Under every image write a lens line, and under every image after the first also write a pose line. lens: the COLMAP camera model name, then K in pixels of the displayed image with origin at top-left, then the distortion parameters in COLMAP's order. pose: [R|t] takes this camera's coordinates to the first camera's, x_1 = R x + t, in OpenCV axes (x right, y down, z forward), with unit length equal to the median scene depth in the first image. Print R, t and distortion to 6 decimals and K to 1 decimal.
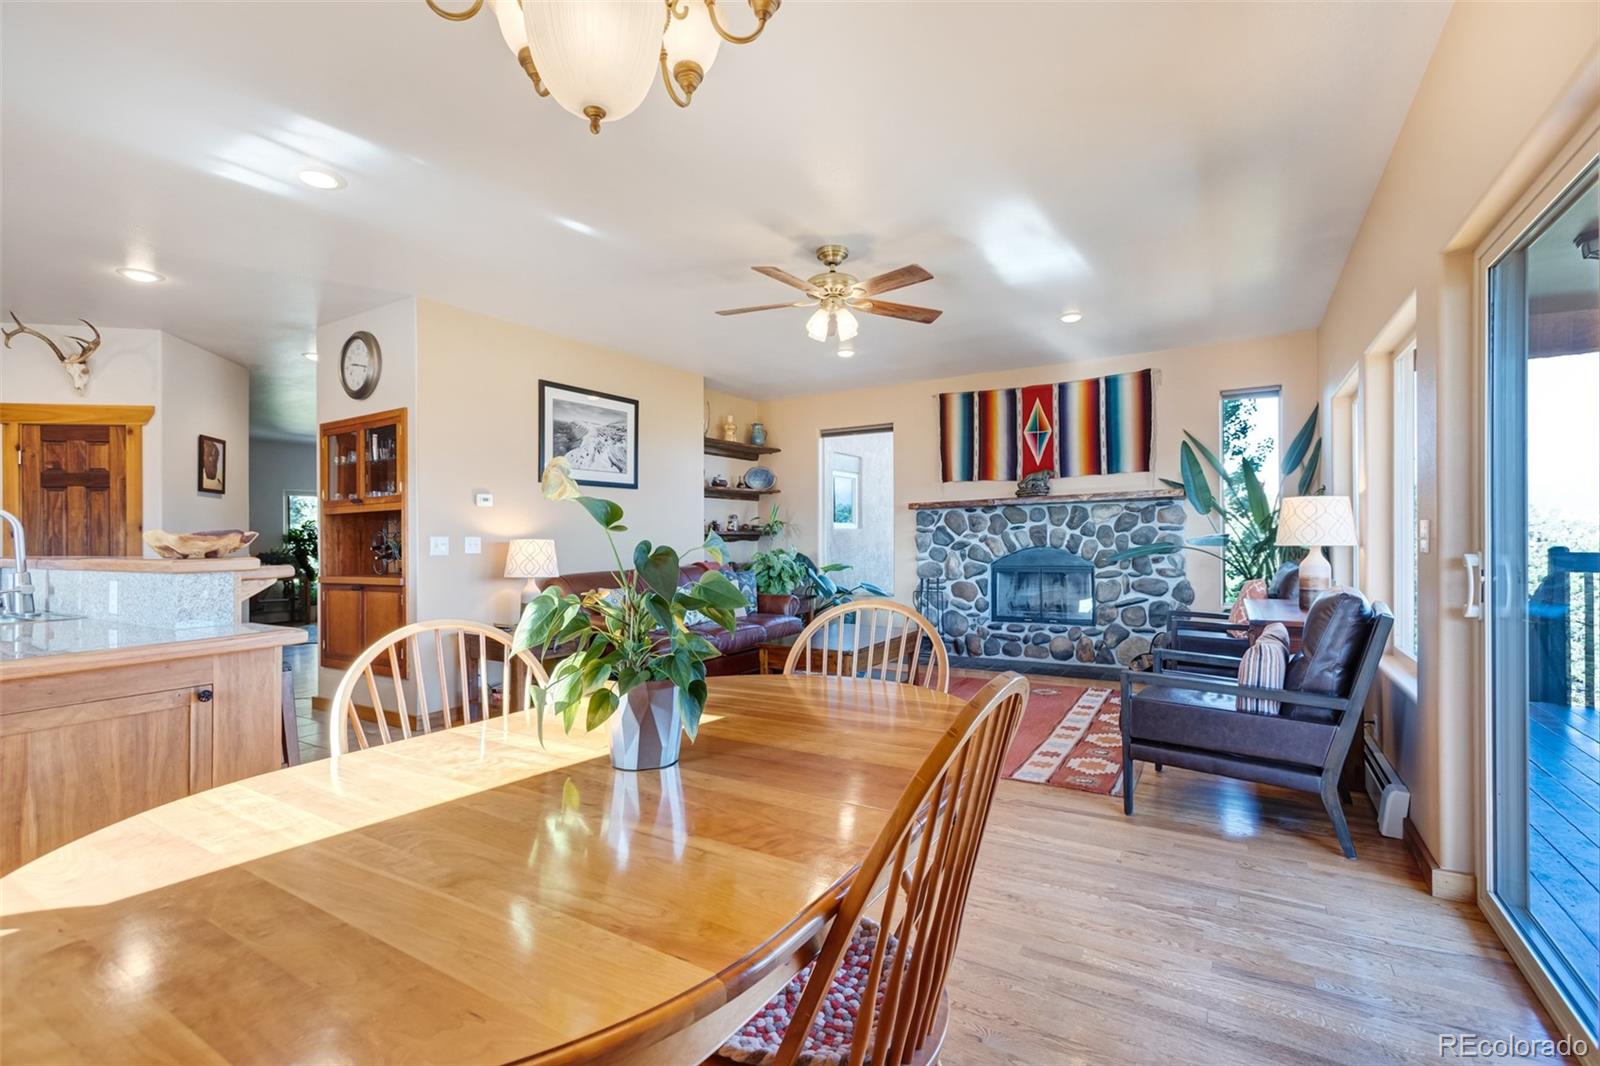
lens RADIAL K [[723.4, 0, 800.0], [0, 723.4, 550.9], [0, 0, 1]] dist [-0.008686, 0.007895]
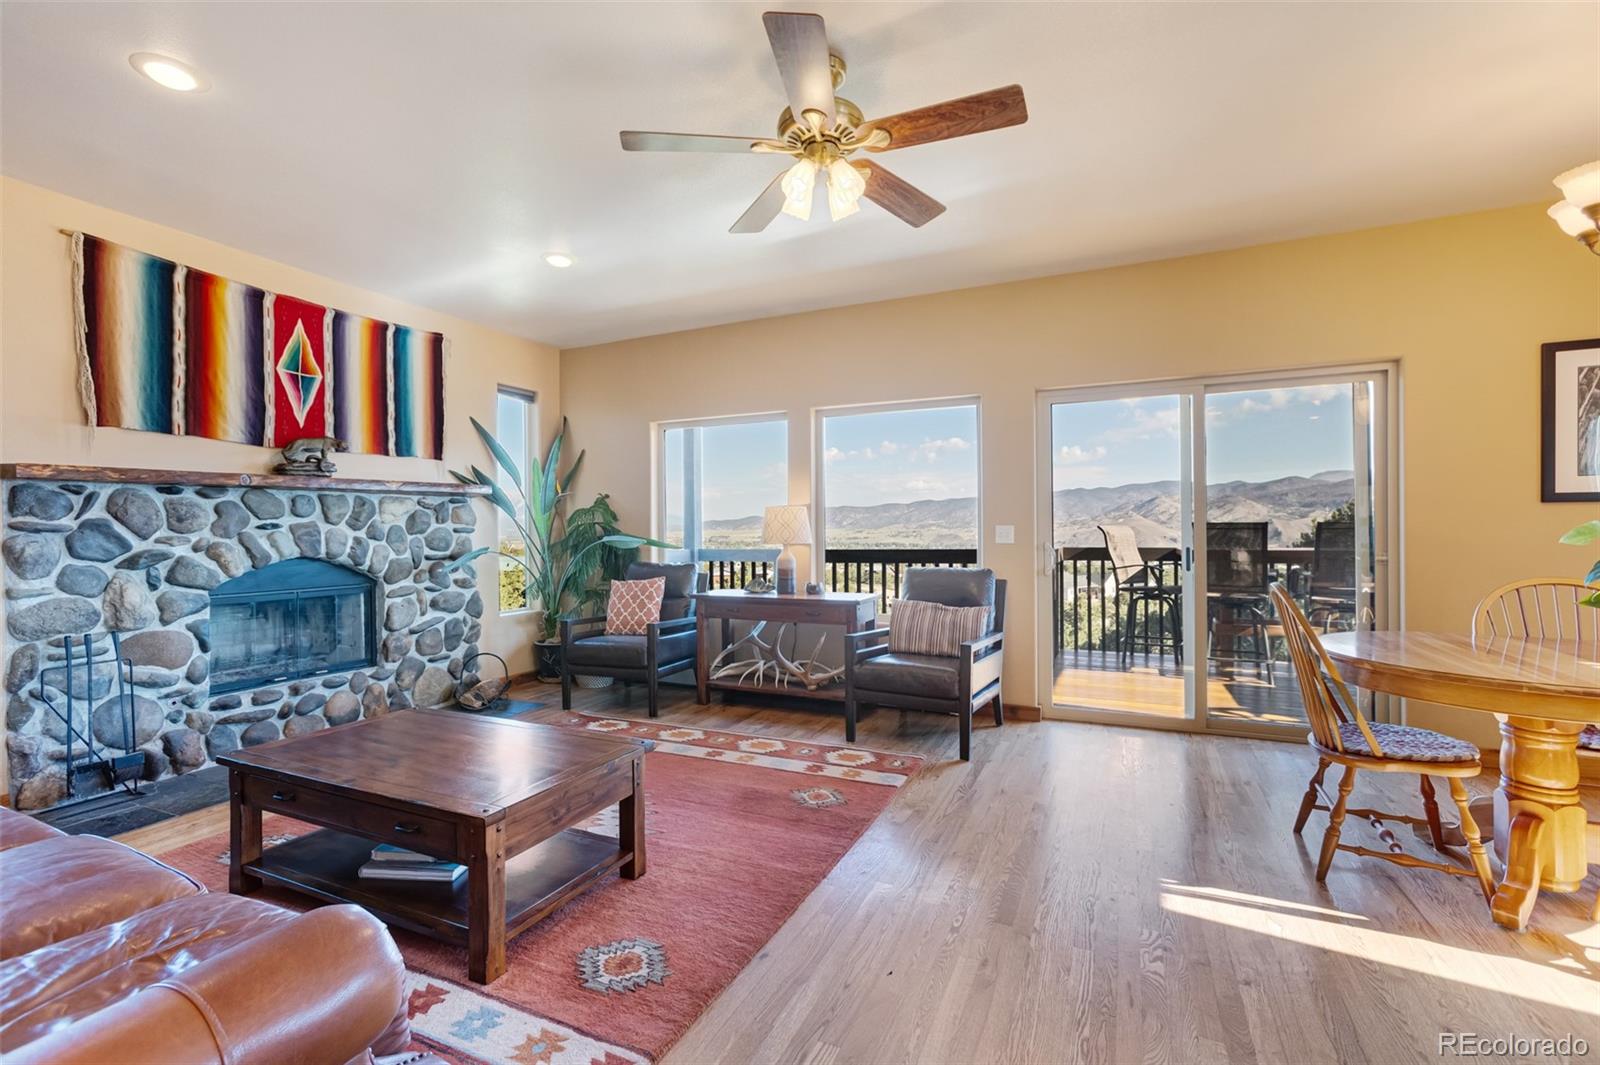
lens RADIAL K [[723.4, 0, 786.3], [0, 723.4, 538.1], [0, 0, 1]] dist [-0.008686, 0.007895]
pose [[-0.102517, 0.005276, 0.994717, -0.357646], [0.030453, 0.999534, -0.002163, -0.008817], [-0.994265, 0.030071, -0.102630, 0.695130]]
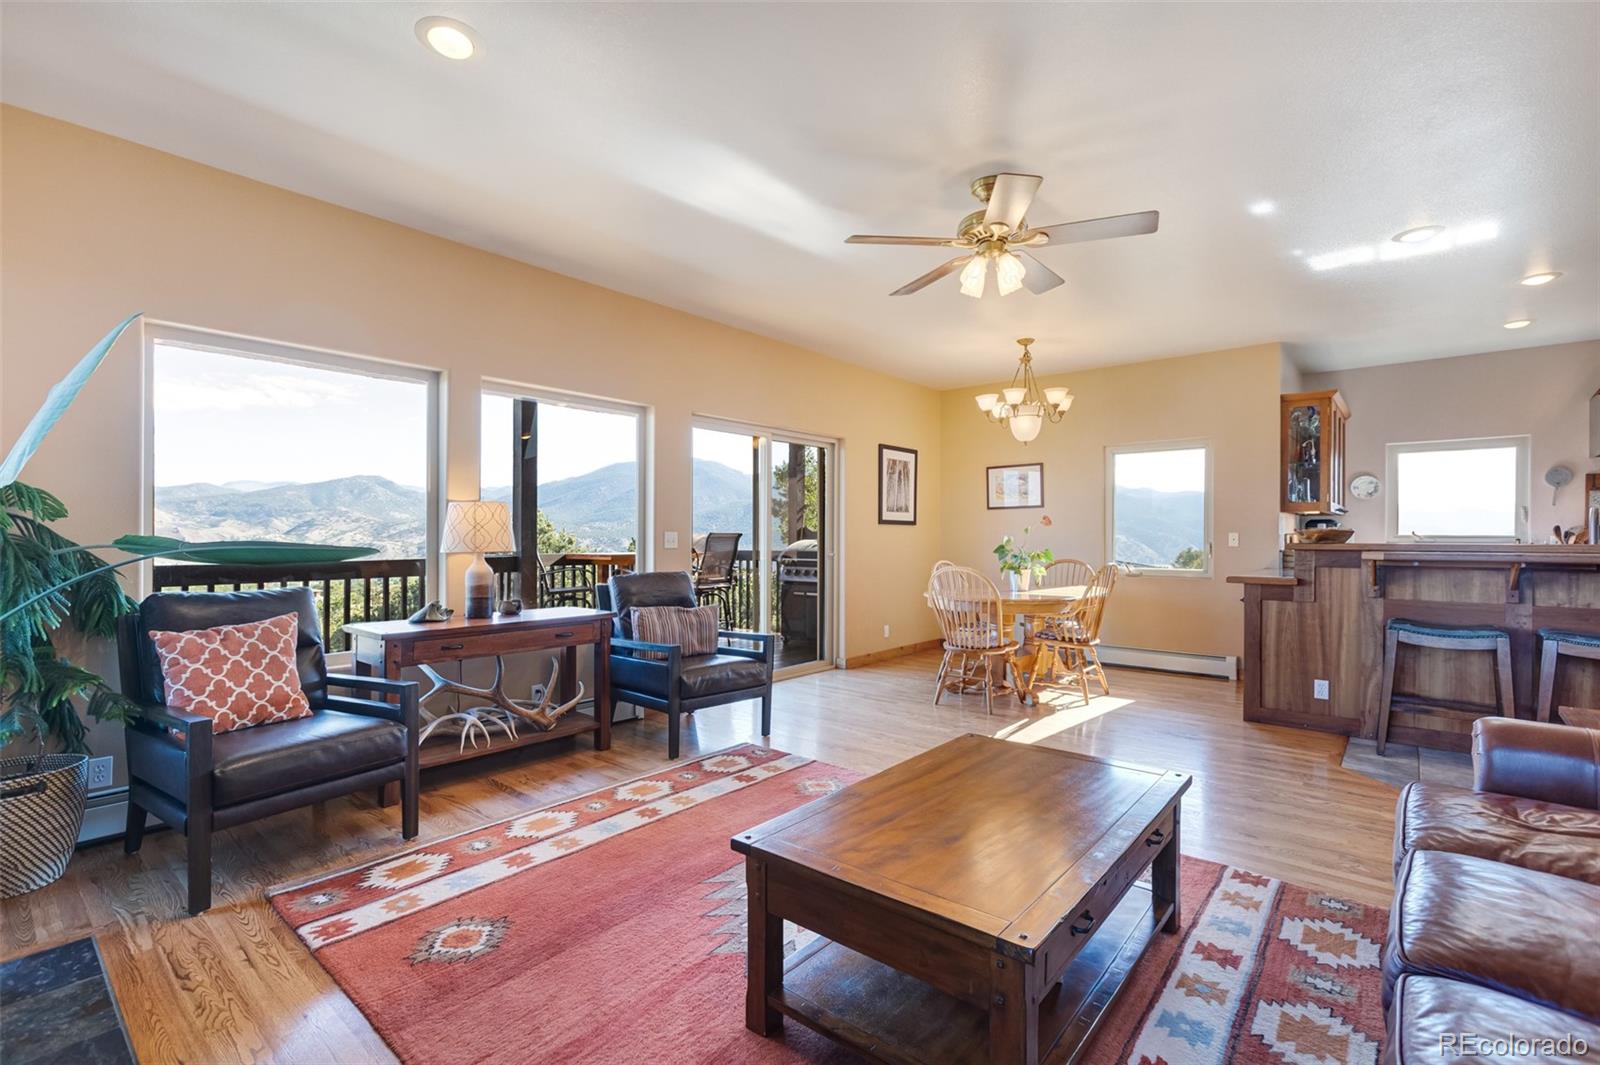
lens RADIAL K [[723.4, 0, 797.5], [0, 723.4, 542.2], [0, 0, 1]] dist [-0.008686, 0.007895]
pose [[-0.987090, 0.011963, 0.159716, 0.081161], [0.016266, 0.999538, 0.025663, -0.023429], [-0.159335, 0.027929, -0.986829, 1.162183]]
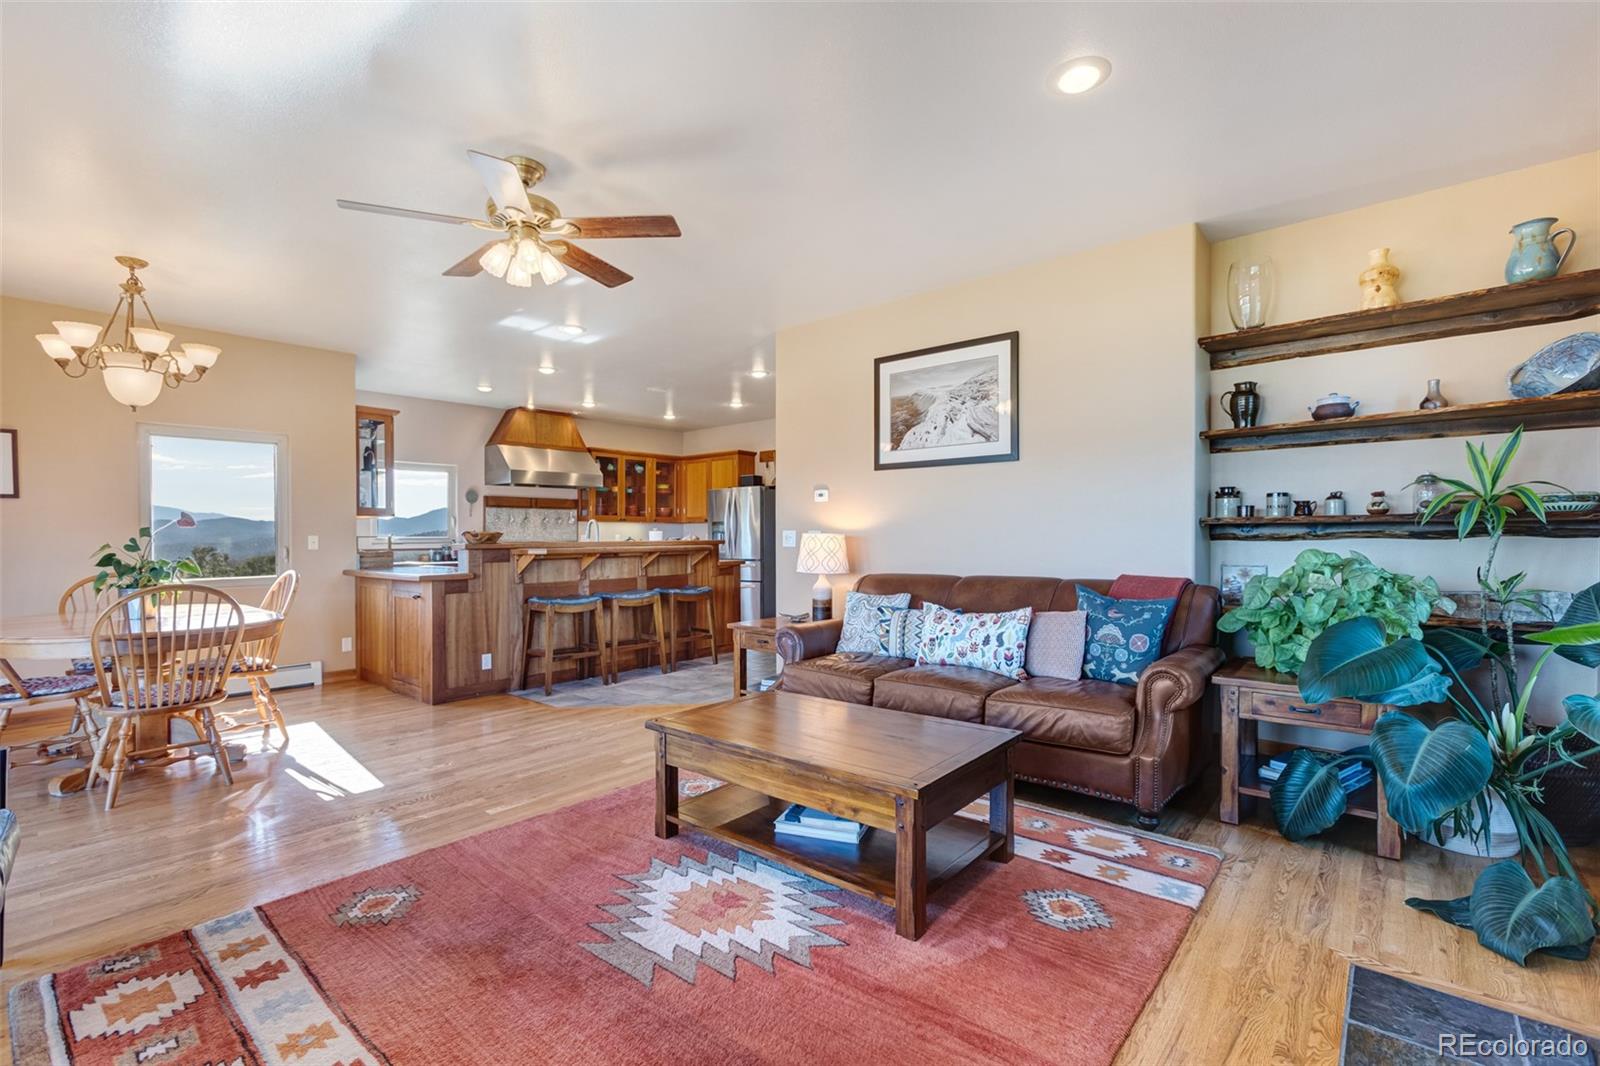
lens RADIAL K [[723.4, 0, 792.5], [0, 723.4, 536.0], [0, 0, 1]] dist [-0.008686, 0.007895]
pose [[-0.163616, 0.015065, -0.986409, 0.481761], [-0.009948, 0.999807, 0.016919, -0.023004], [0.986474, 0.012581, -0.163434, 0.893928]]
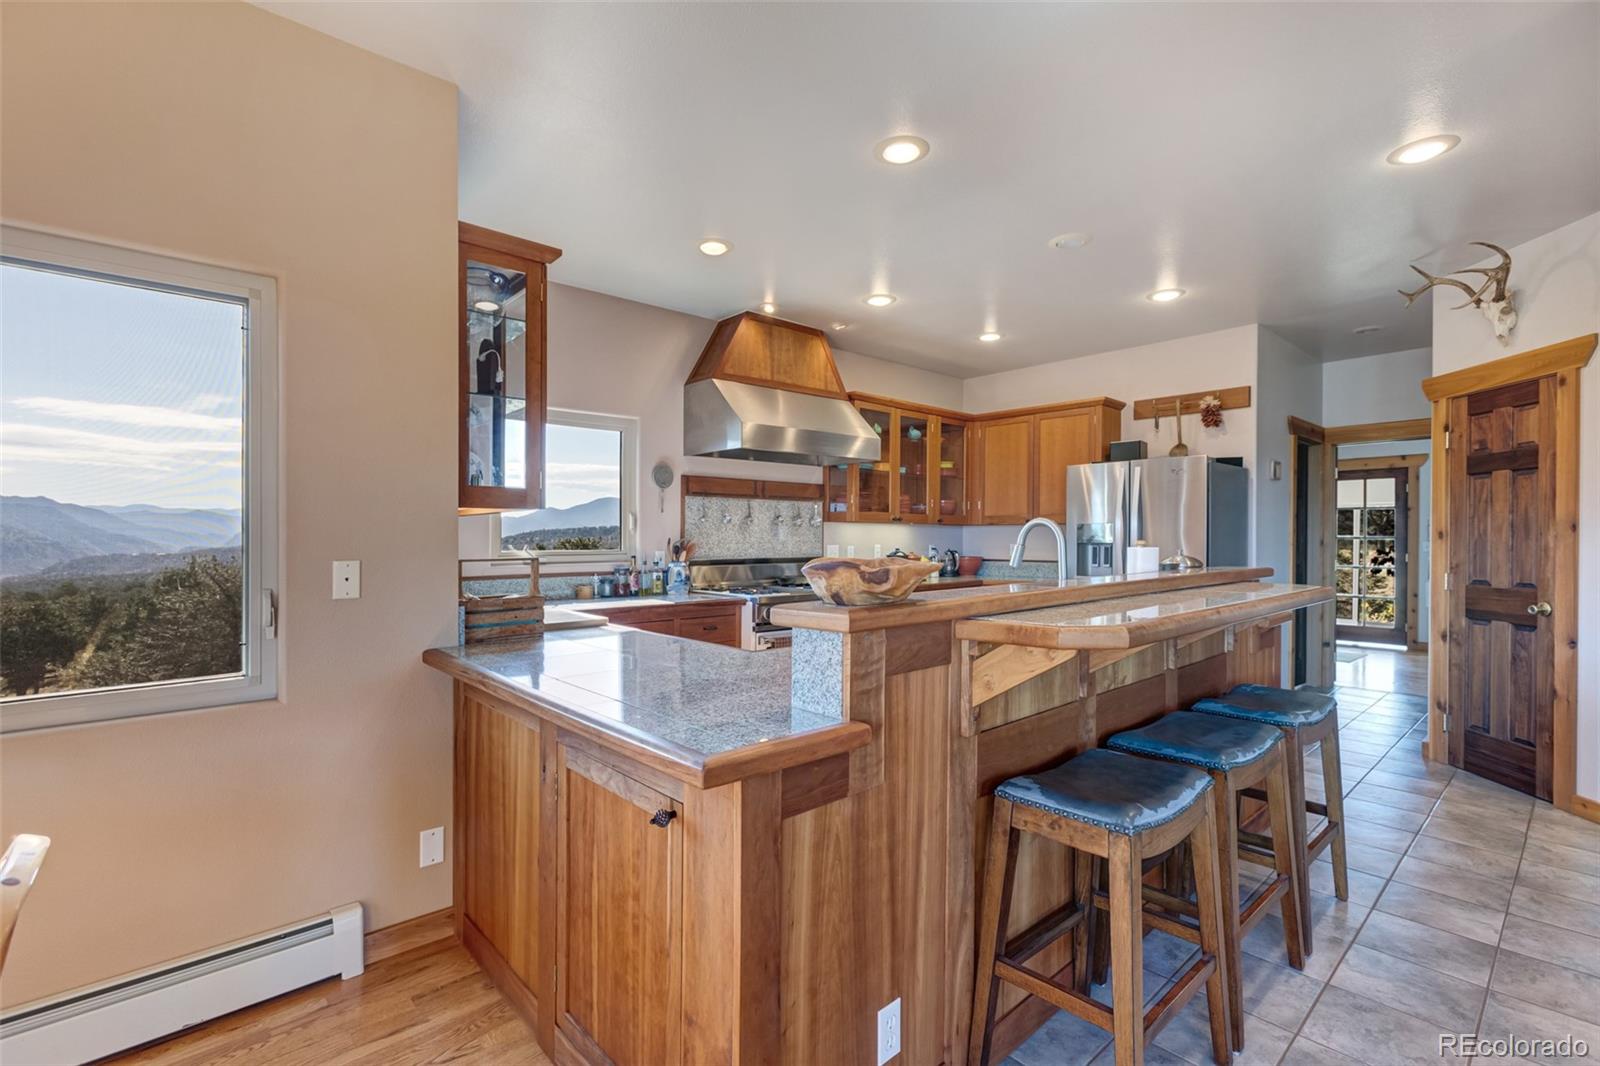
lens RADIAL K [[723.4, 0, 797.3], [0, 723.4, 536.3], [0, 0, 1]] dist [-0.008686, 0.007895]
pose [[-0.285414, 0.013183, -0.958314, -0.074390], [-0.013150, 0.999757, 0.017670, -0.021179], [0.958314, 0.017645, -0.285171, 0.429667]]
